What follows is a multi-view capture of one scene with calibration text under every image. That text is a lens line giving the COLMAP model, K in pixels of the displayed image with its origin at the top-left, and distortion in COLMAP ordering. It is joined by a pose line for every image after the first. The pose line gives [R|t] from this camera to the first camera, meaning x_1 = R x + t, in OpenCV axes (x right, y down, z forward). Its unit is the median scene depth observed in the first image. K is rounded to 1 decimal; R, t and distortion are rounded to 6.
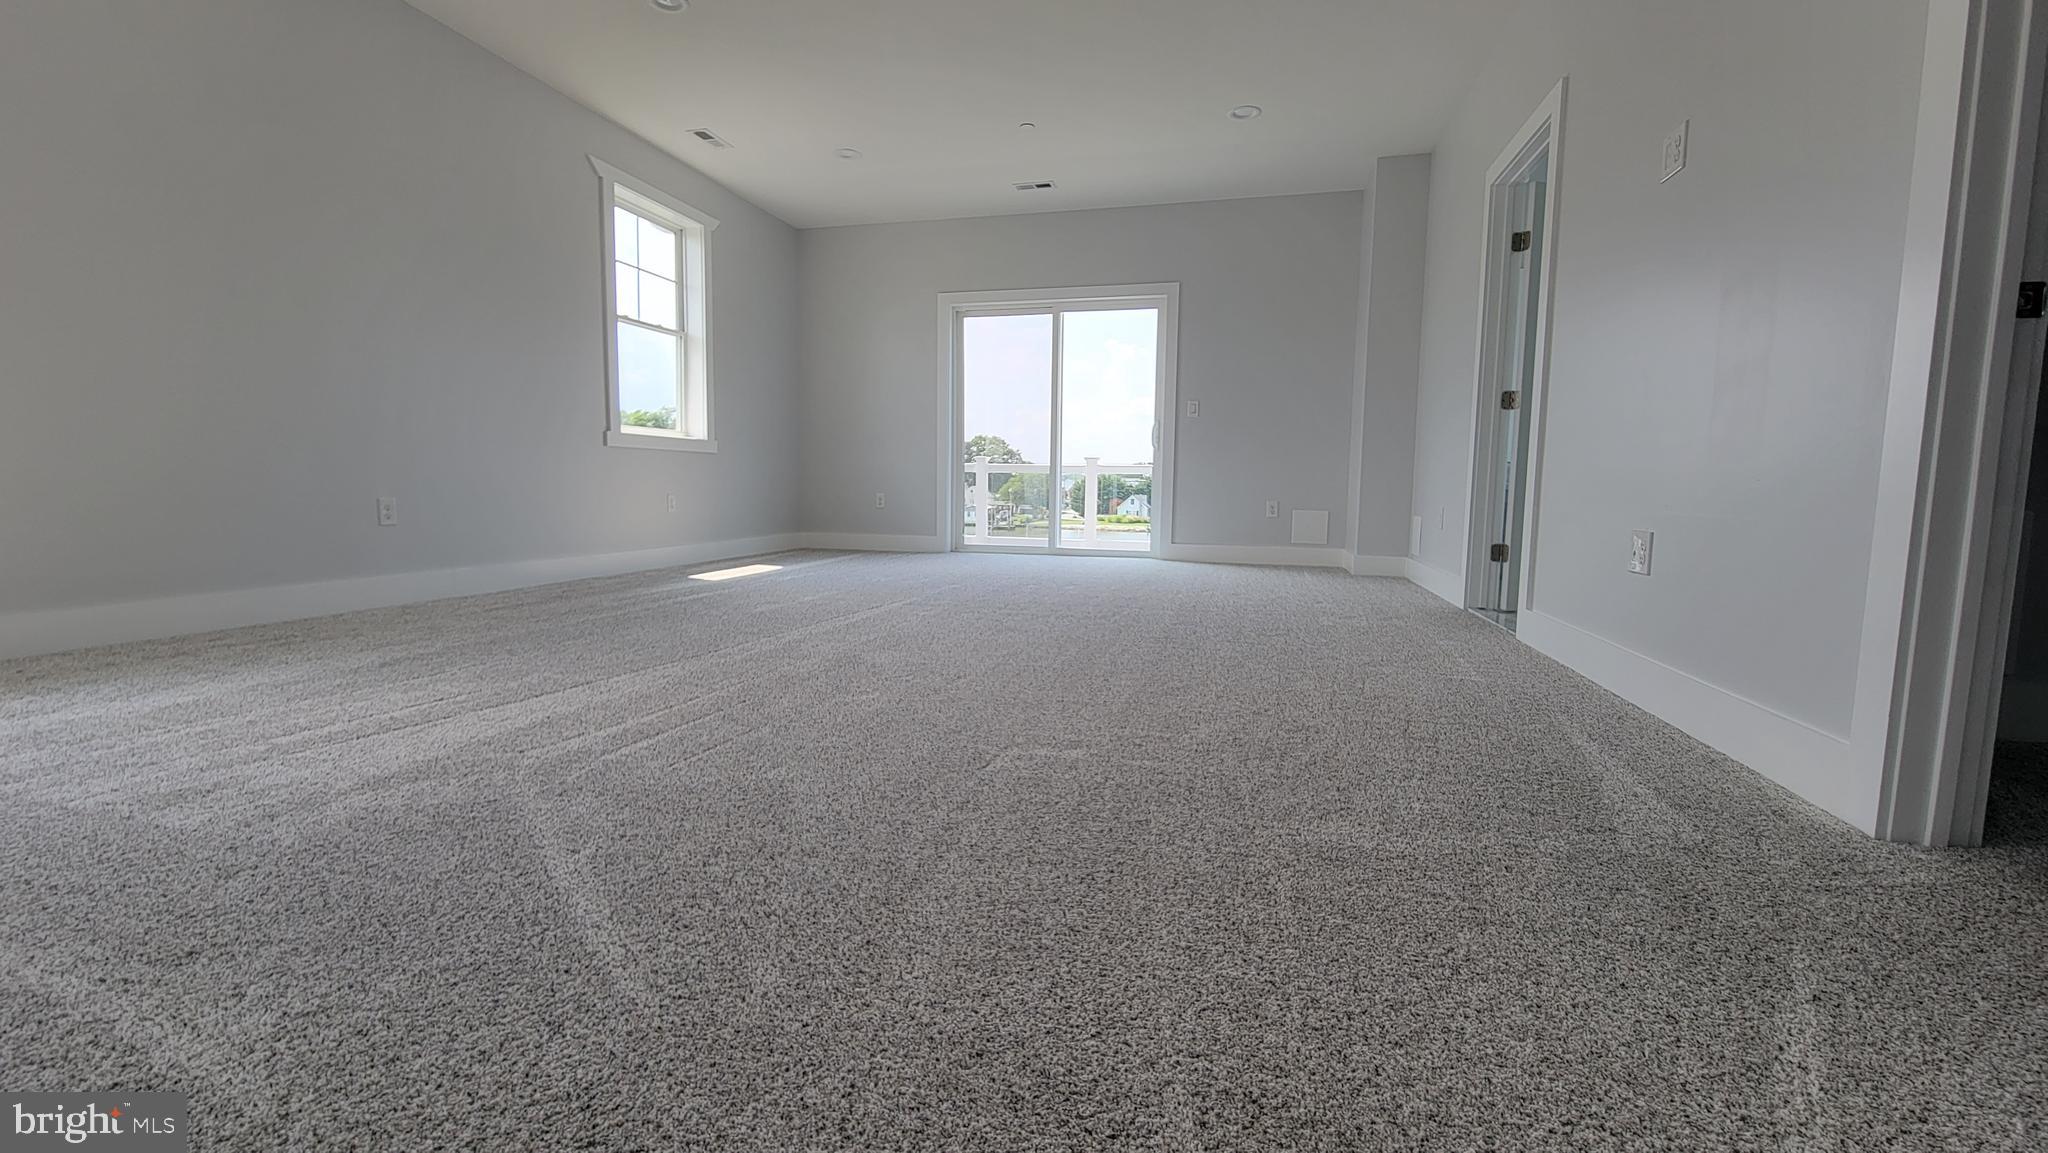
lens RADIAL K [[838.1, 0, 1020.3], [0, 838.1, 565.3], [0, 0, 1]] dist [0.000327, -0.000052]
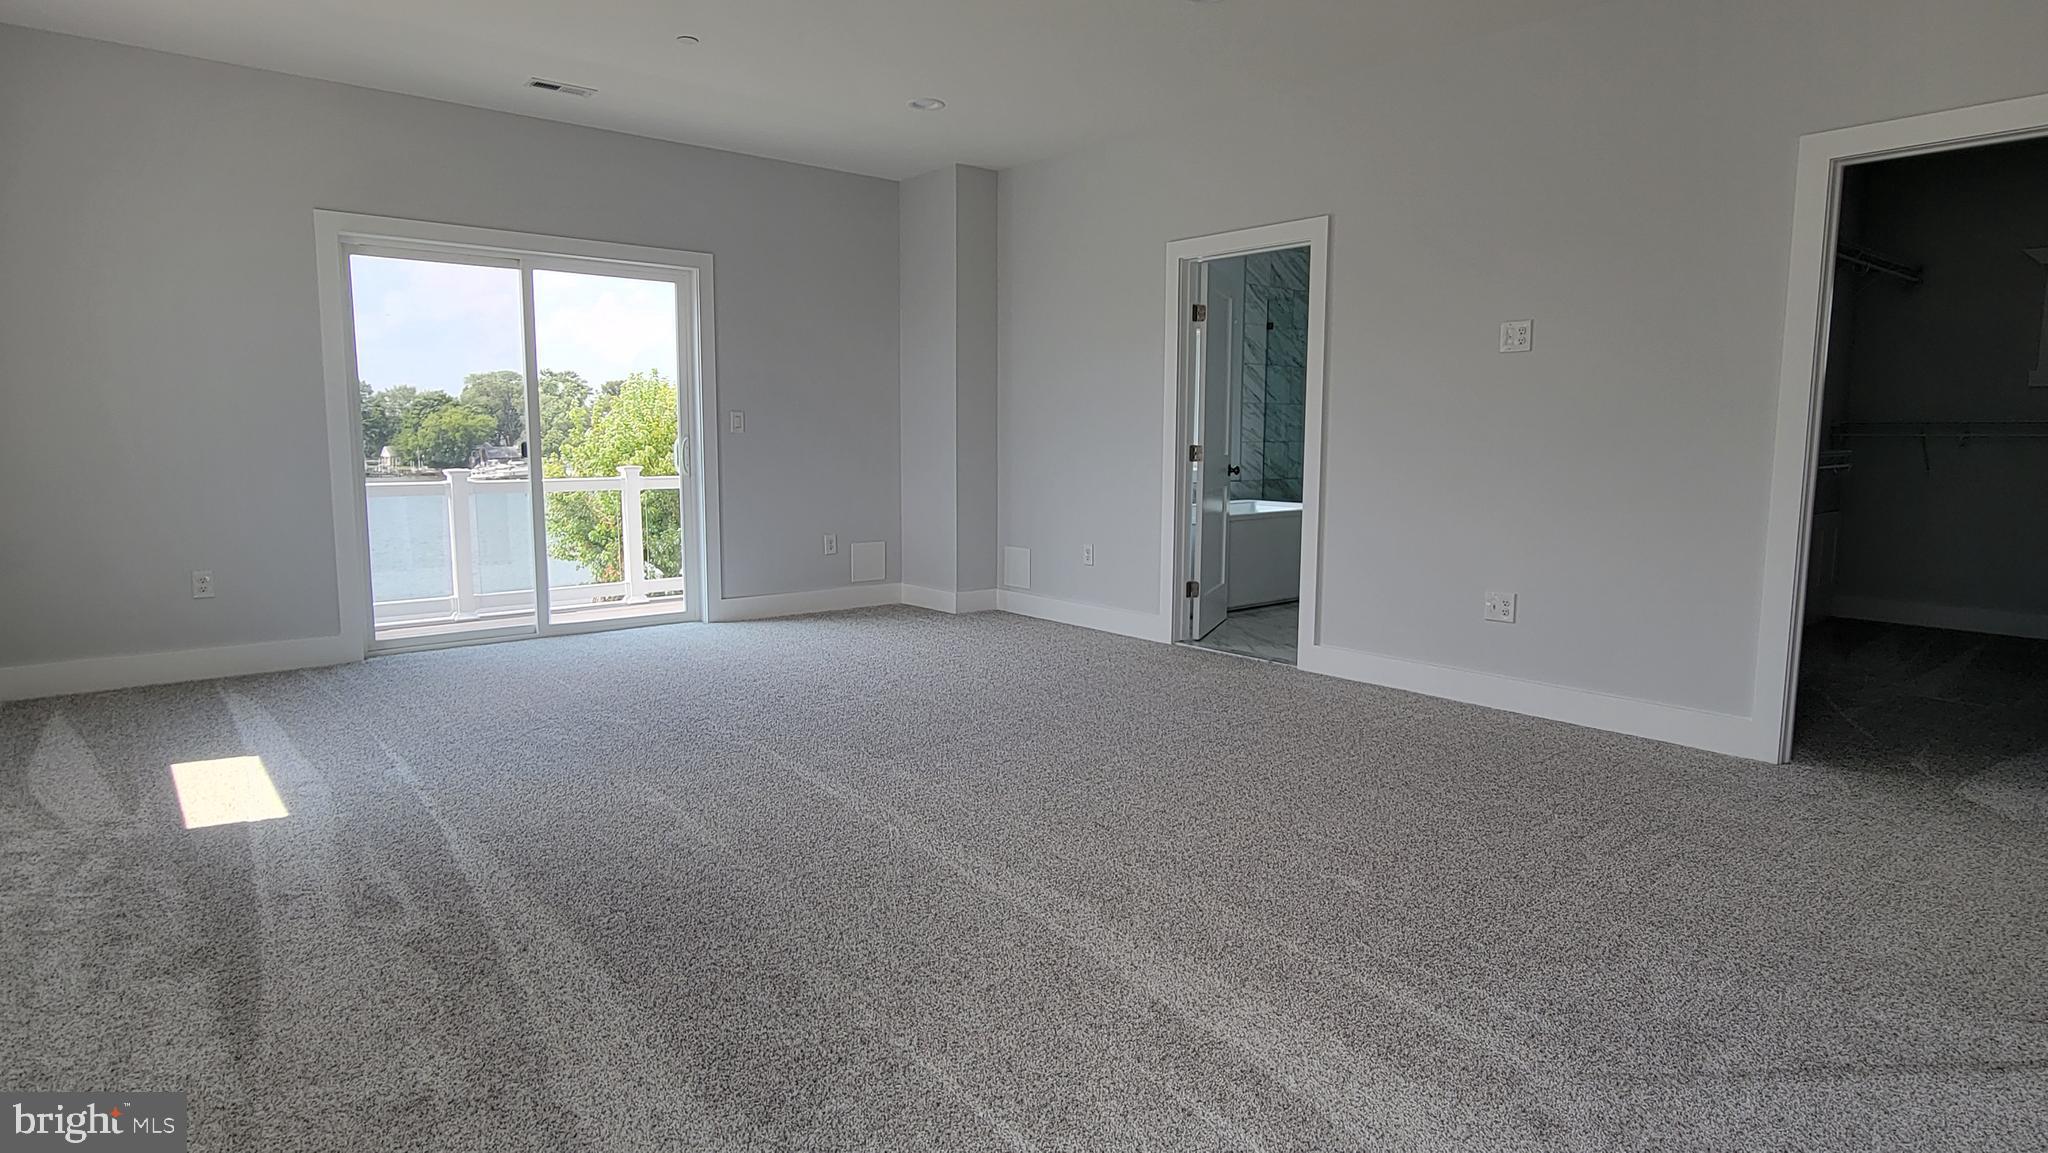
lens RADIAL K [[1102.0, 0, 1024.0], [0, 1102.0, 576.5], [0, 0, 1]] dist [0.001411, 0.000230]
pose [[0.570648, -0.118486, 0.812602, -0.485190], [0.083925, 0.992770, 0.085820, -0.114433], [-0.816895, 0.019224, 0.576465, 0.218628]]
